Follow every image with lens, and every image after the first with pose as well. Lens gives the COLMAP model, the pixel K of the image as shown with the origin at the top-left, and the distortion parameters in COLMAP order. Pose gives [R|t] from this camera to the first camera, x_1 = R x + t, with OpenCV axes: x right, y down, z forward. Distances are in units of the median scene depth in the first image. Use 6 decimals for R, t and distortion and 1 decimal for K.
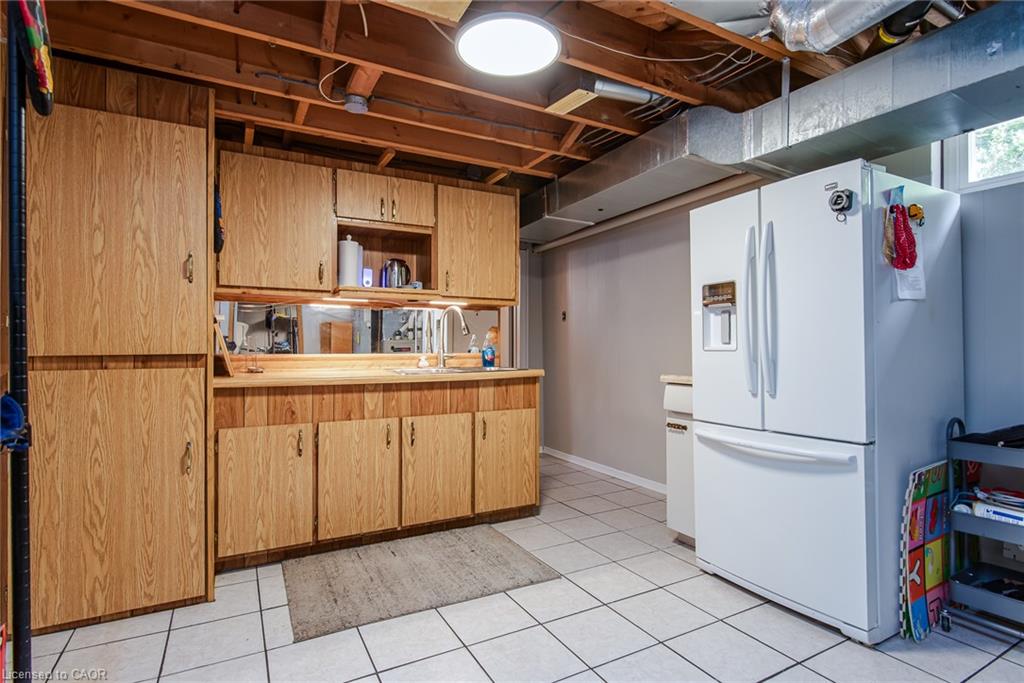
lens RADIAL K [[512.9, 0, 511.4], [0, 512.9, 343.8], [0, 0, 1]] dist [-0.007989, 0.000295]
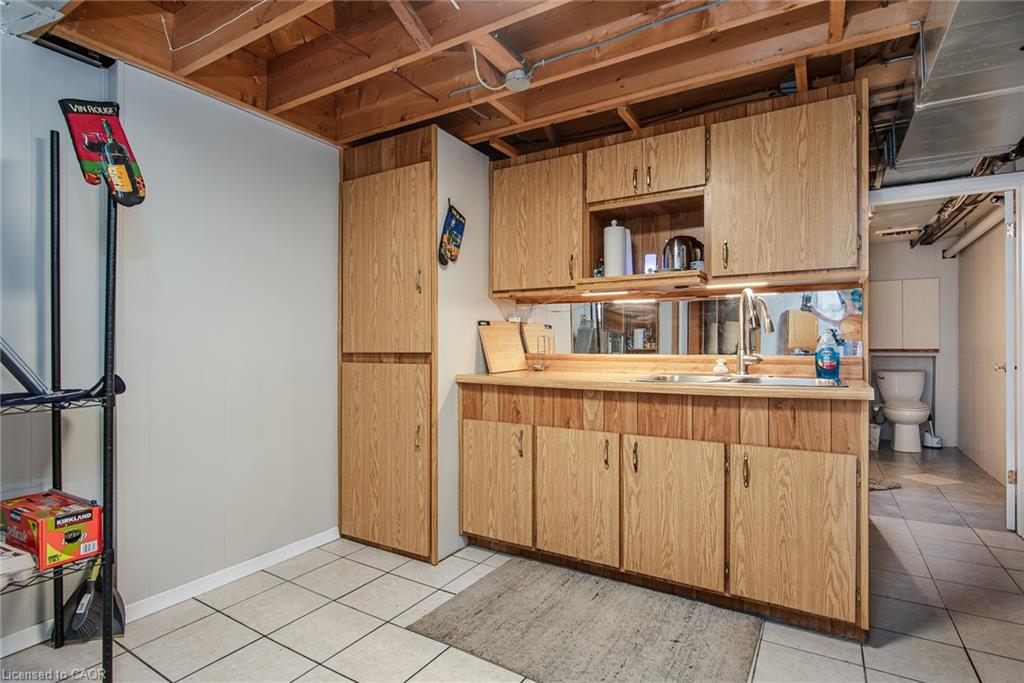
lens RADIAL K [[512.9, 0, 510.8], [0, 512.9, 343.7], [0, 0, 1]] dist [-0.007989, 0.000295]
pose [[0.495608, -0.001238, -0.868545, 0.410290], [0.005262, 0.999985, 0.001577, -0.001288], [0.868530, -0.005352, 0.495607, 0.457484]]
